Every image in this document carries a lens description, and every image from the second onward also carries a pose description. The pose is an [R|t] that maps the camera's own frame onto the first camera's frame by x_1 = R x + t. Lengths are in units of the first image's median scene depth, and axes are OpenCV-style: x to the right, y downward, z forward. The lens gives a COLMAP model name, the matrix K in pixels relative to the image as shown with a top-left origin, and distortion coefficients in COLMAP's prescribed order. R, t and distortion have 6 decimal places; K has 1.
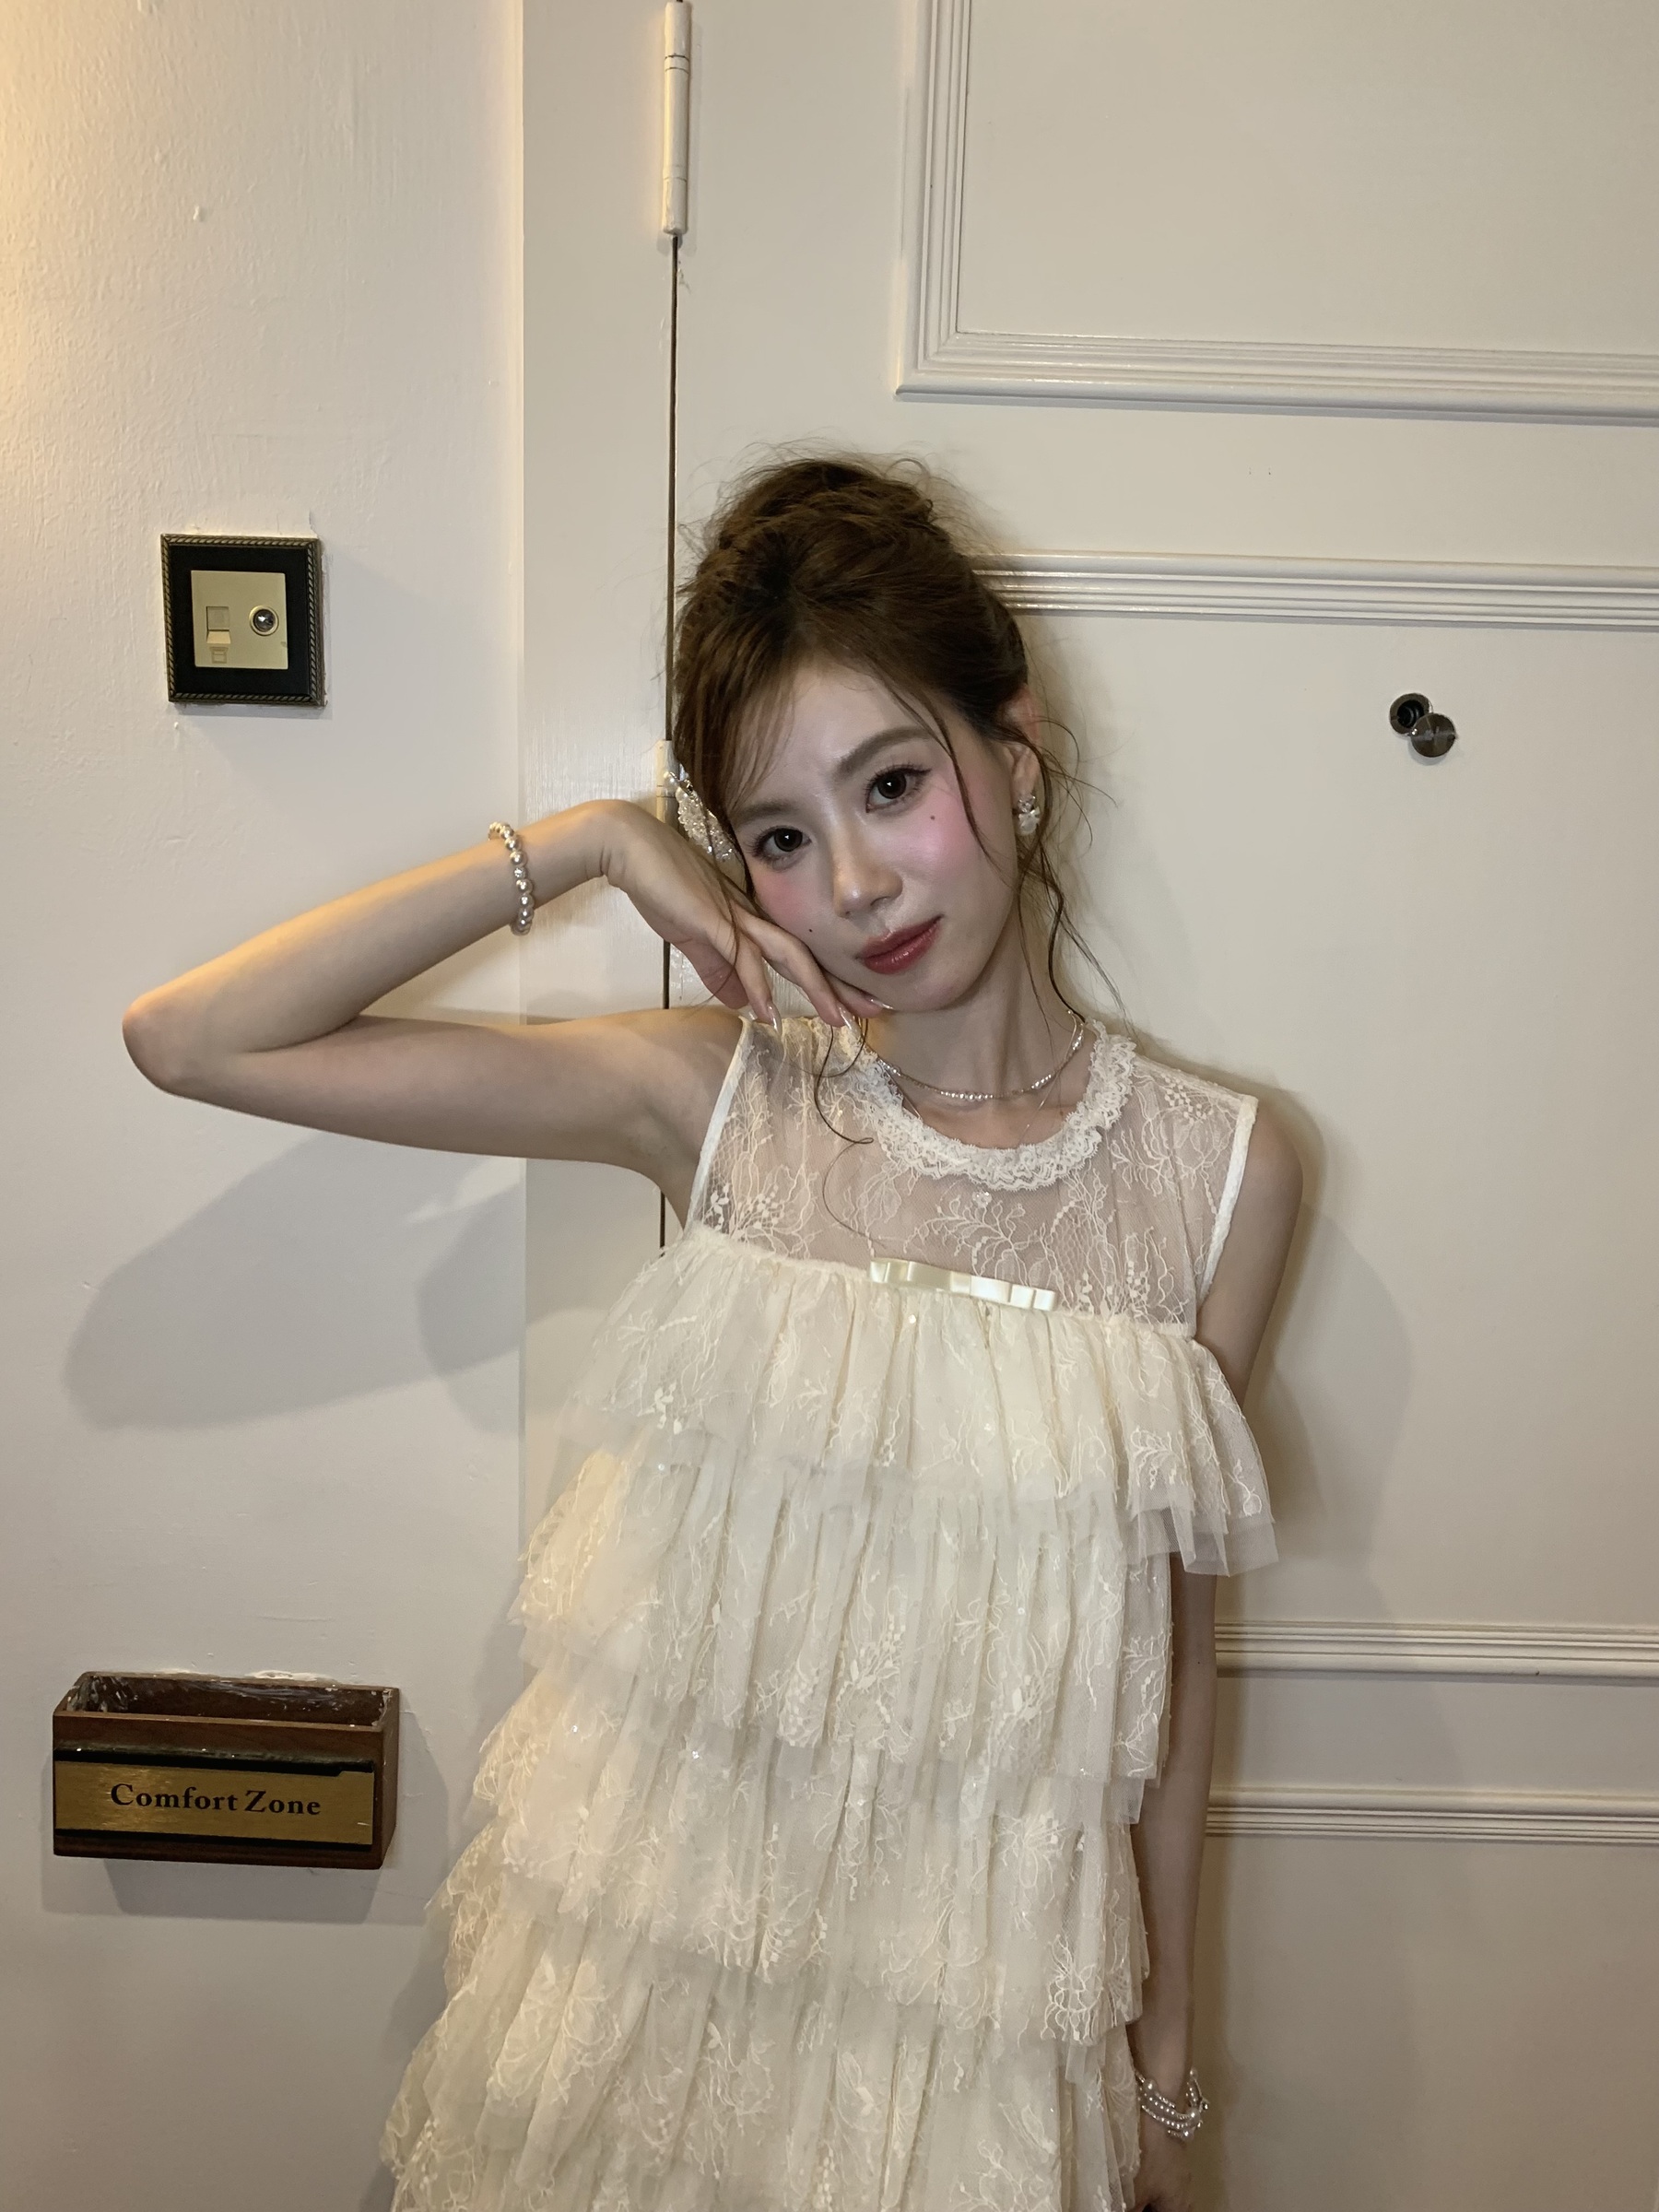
lens RADIAL K [[1657.9, 0, 808.4], [0, 1657.9, 1132.9], [0, 0, 1]] dist [0.000991, 0.004261]
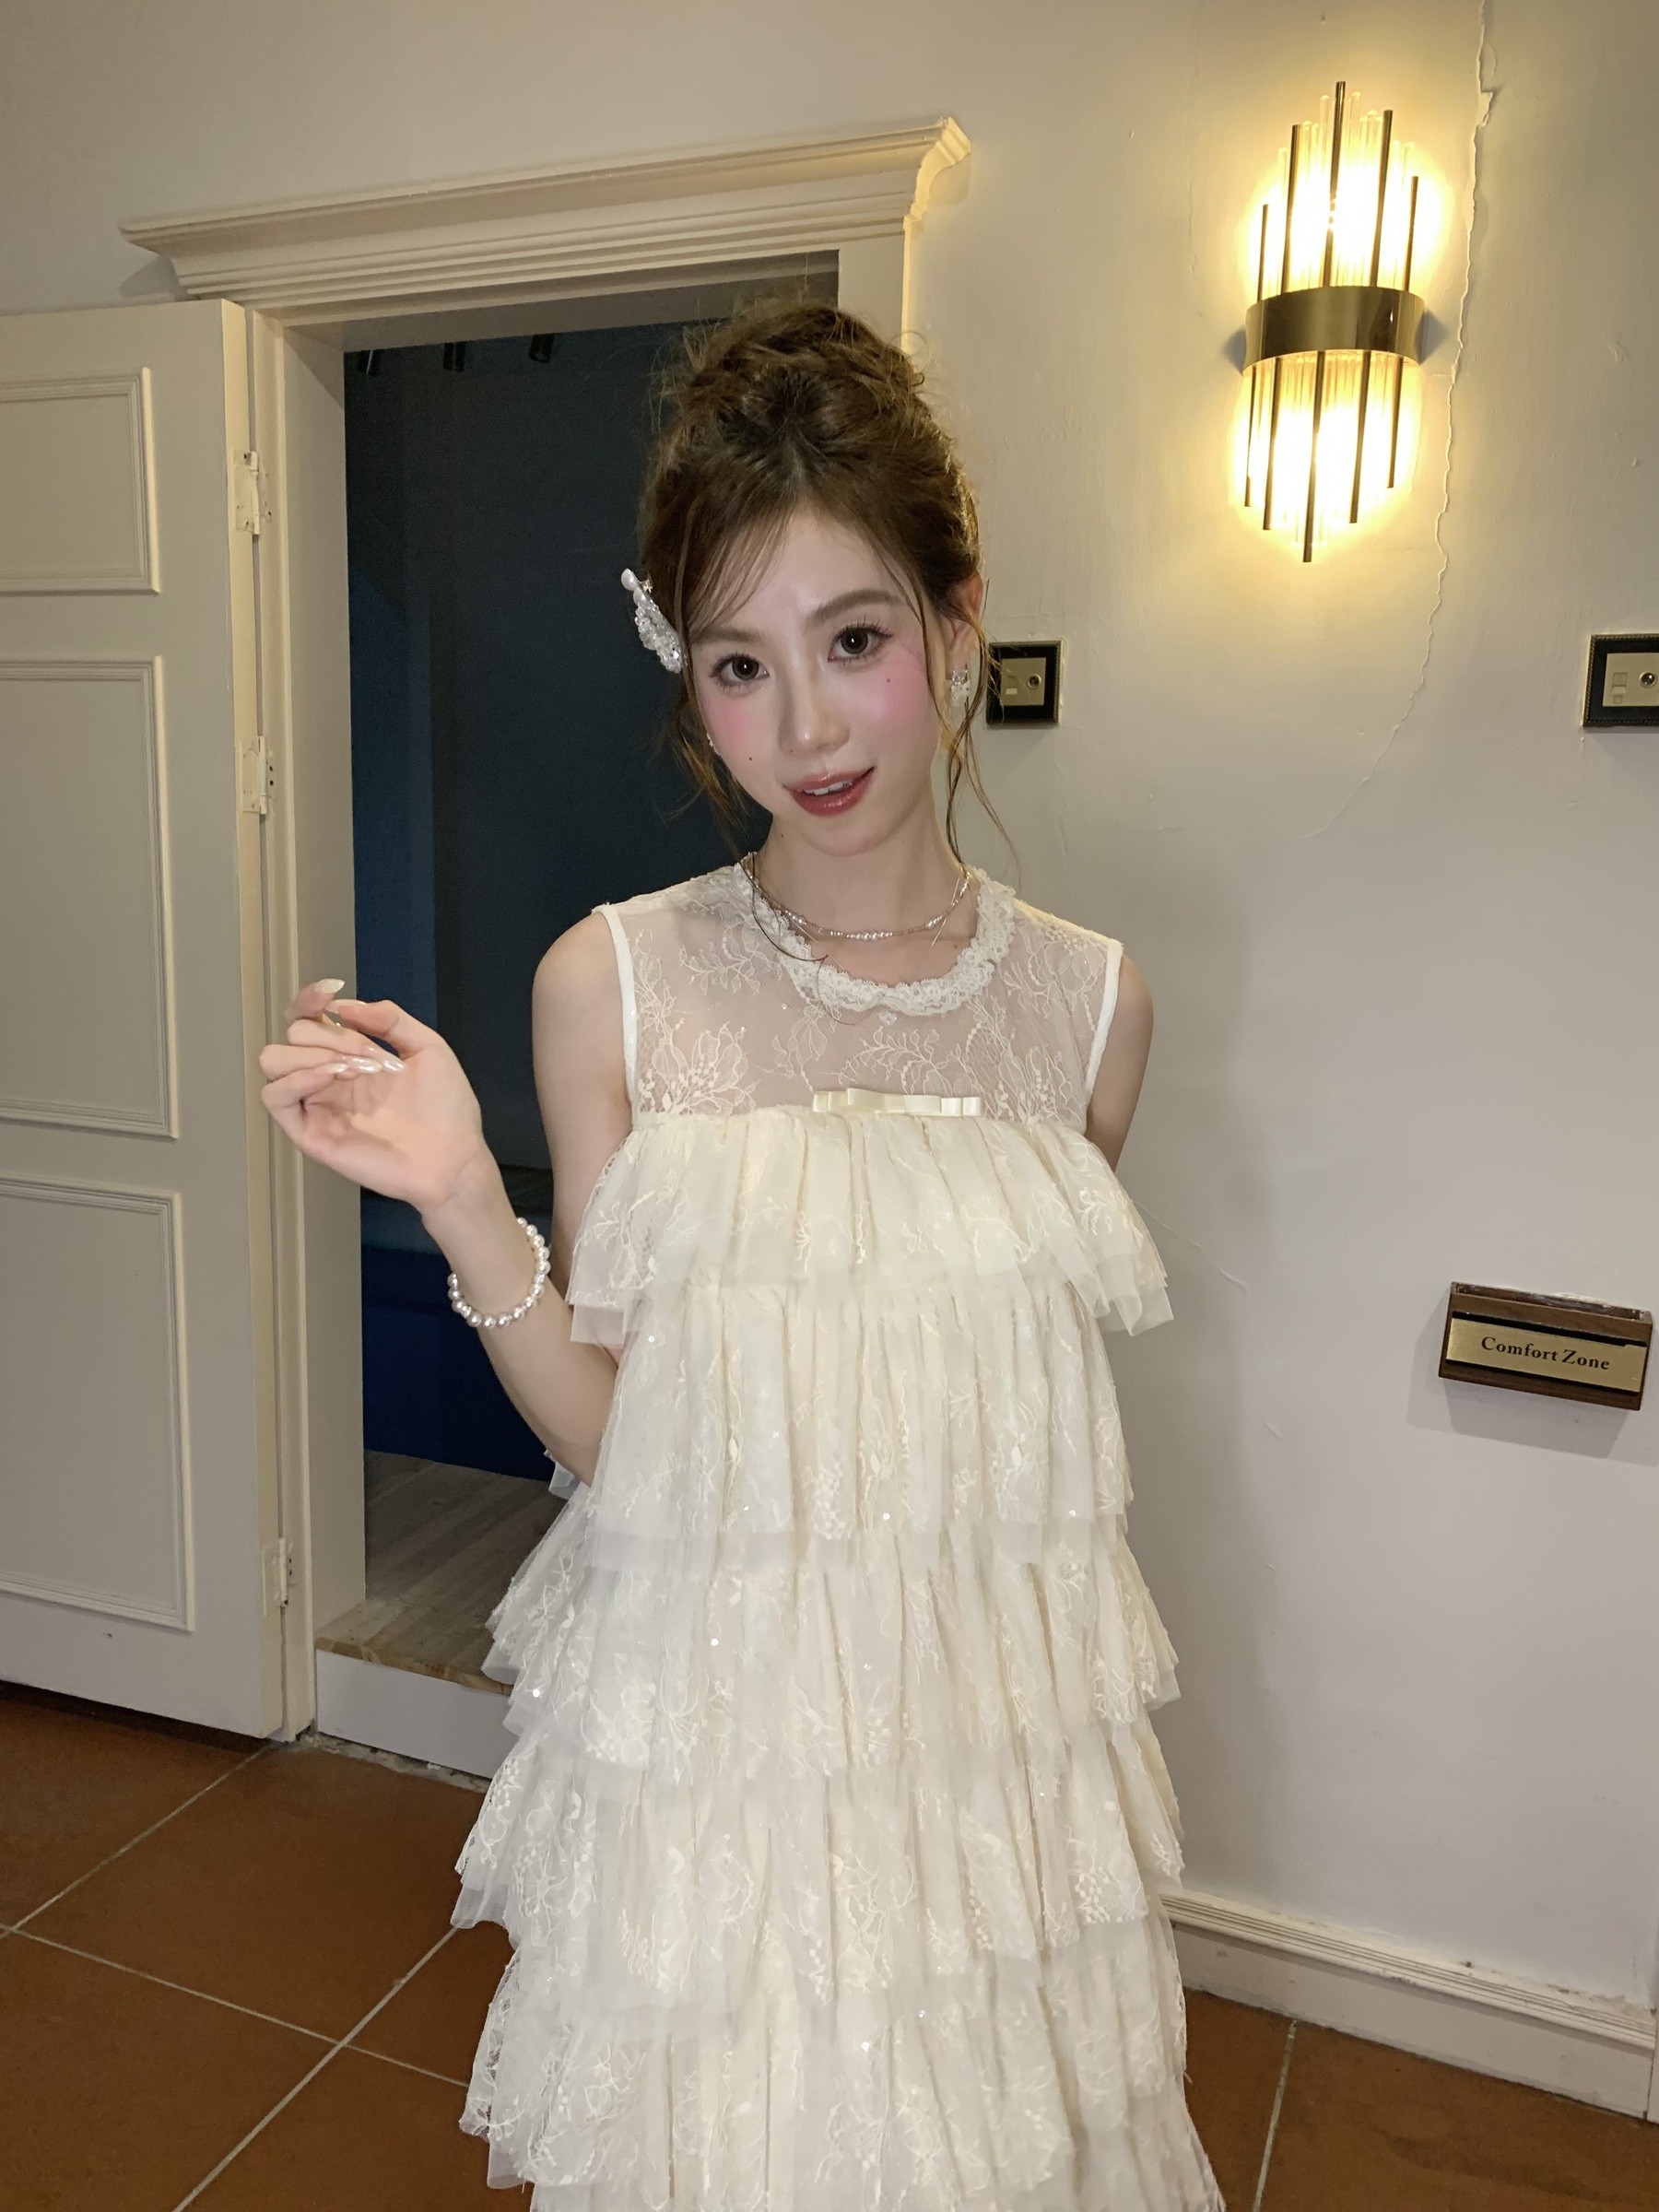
lens RADIAL K [[1679.2, 0, 829.5], [0, 1679.2, 1106.0], [0, 0, 1]] dist [0.000101, 0.004156]
pose [[0.922774, 0.057100, -0.381087, -0.419596], [-0.069513, 0.997402, -0.018874, 0.244541], [0.379019, 0.043907, 0.924347, -0.984747]]
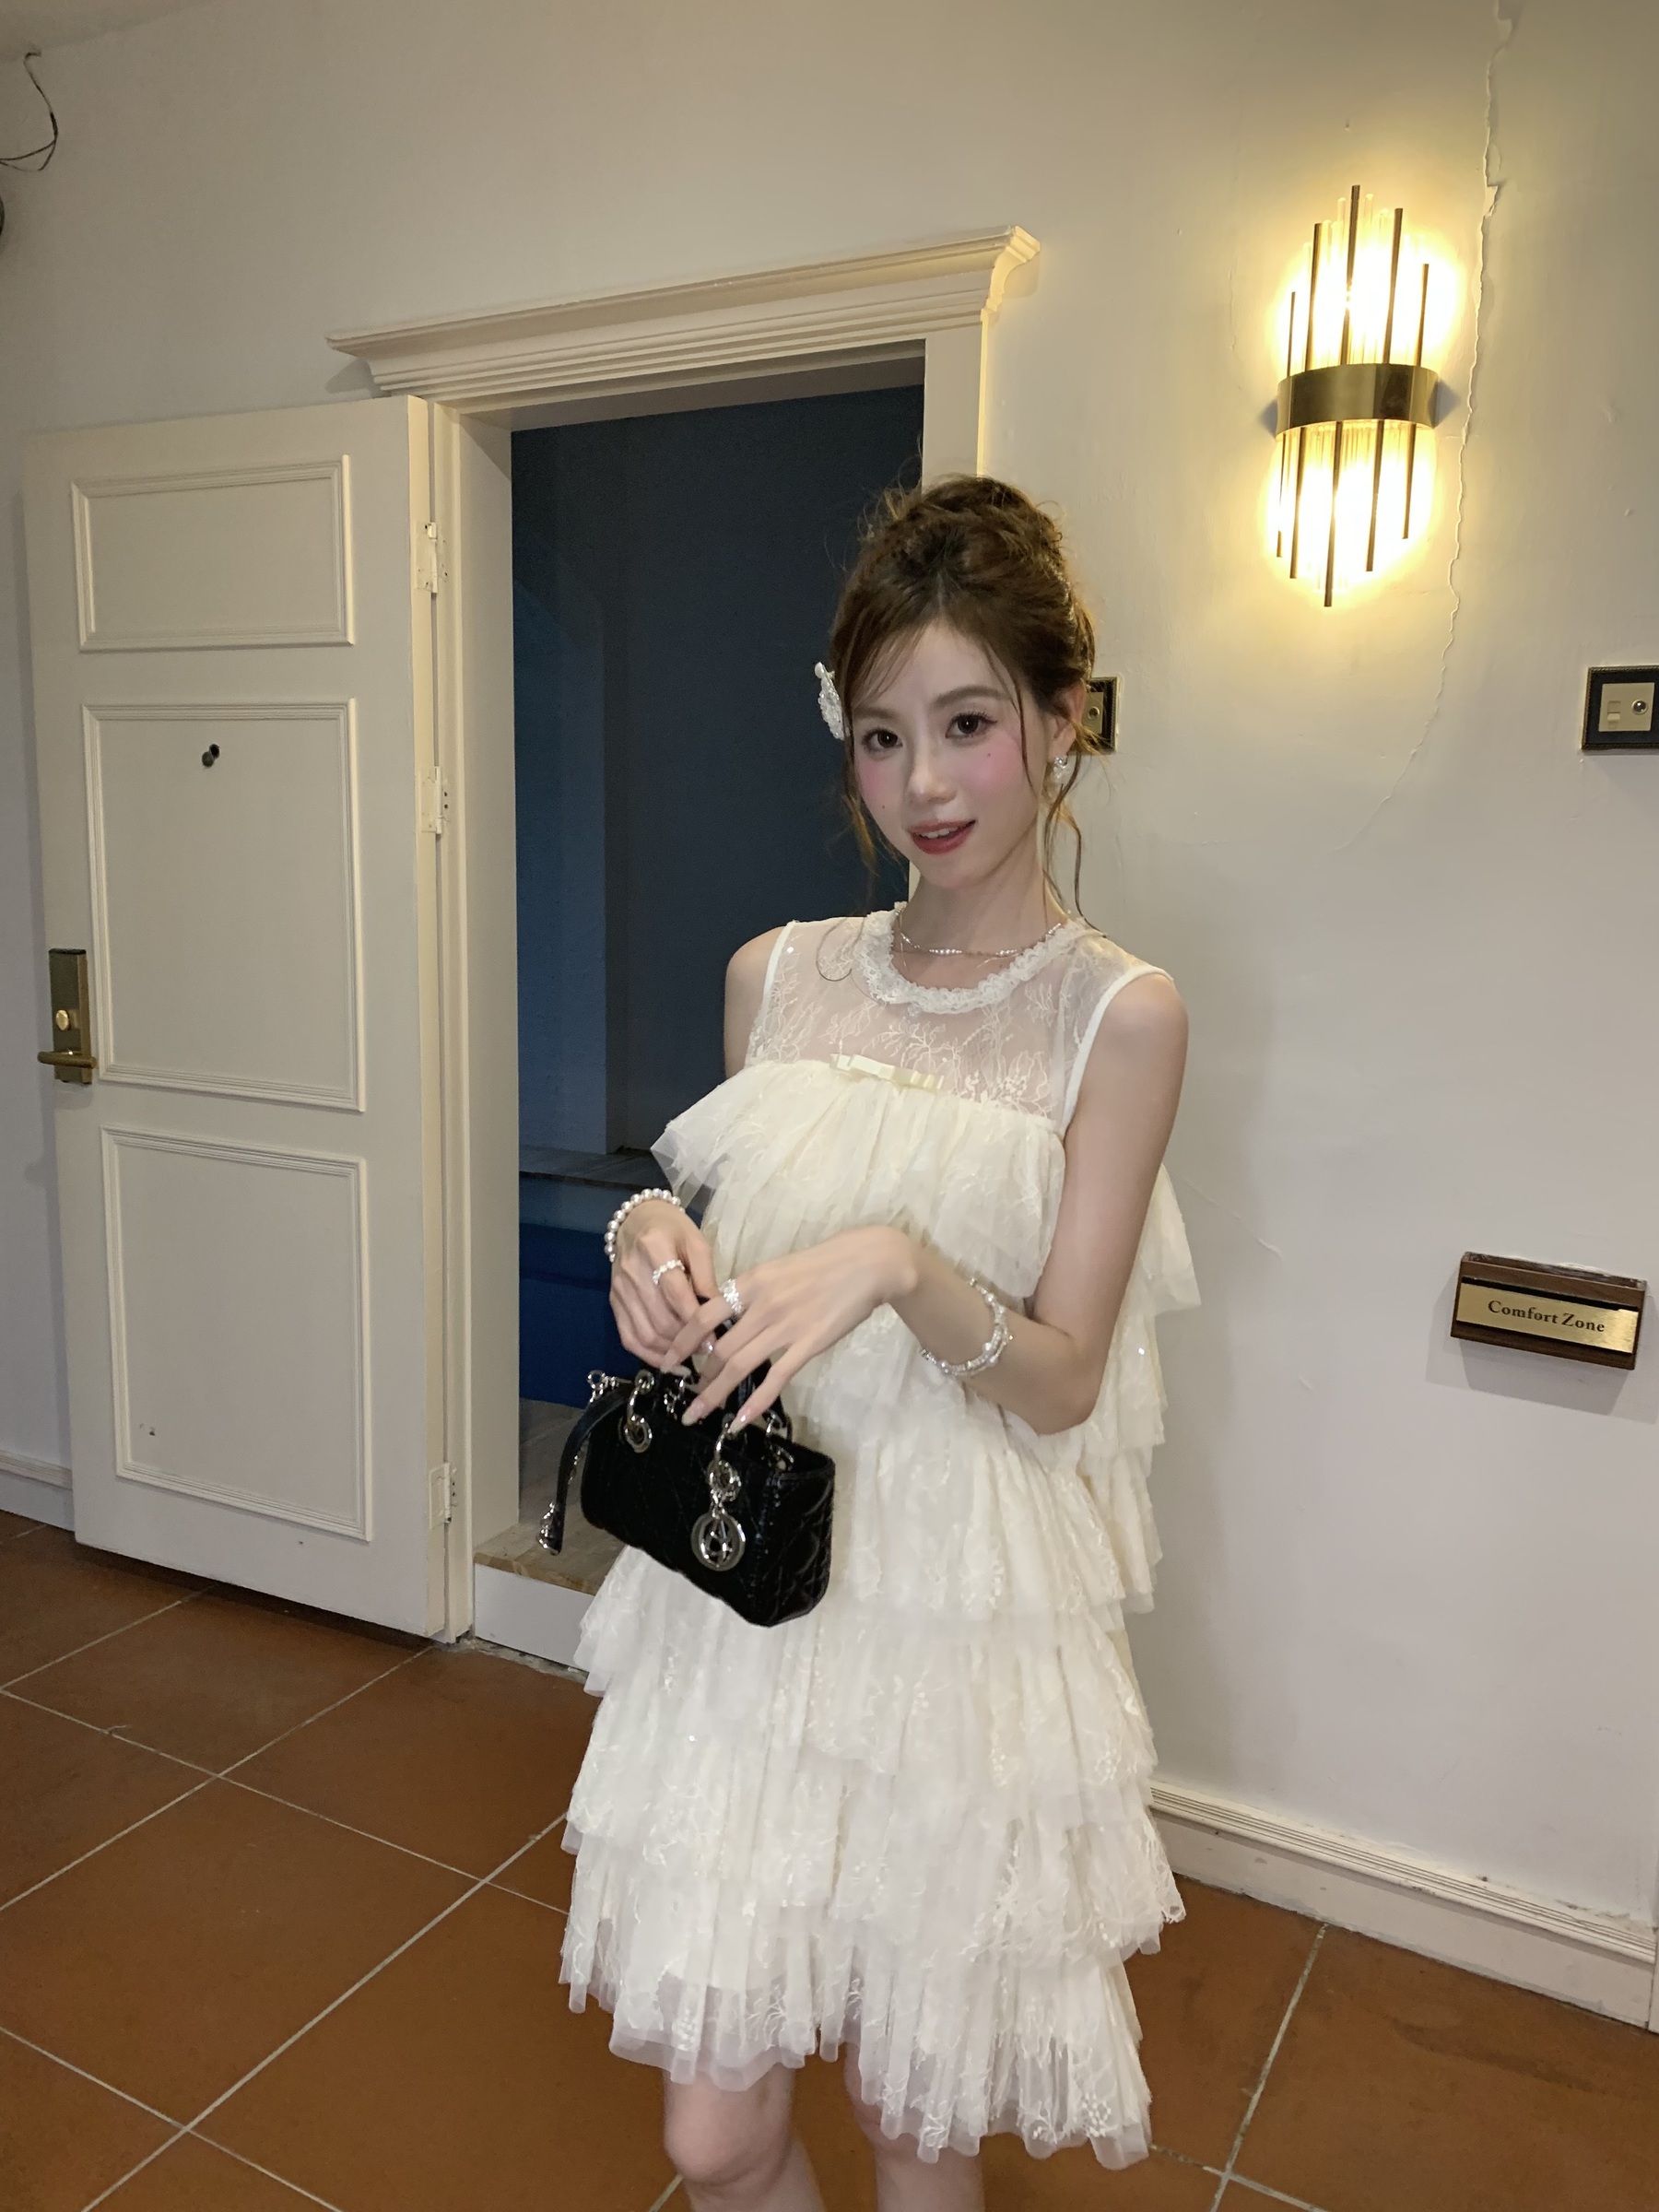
lens RADIAL K [[1686.2, 0, 815.1], [0, 1686.2, 1098.4], [0, 0, 1]] dist [0.003681, 0.001440]
pose [[0.870471, 0.065211, -0.487880, -0.167641], [-0.083878, 0.996340, -0.016481, 0.271542], [0.485020, 0.055268, 0.872755, -1.203456]]
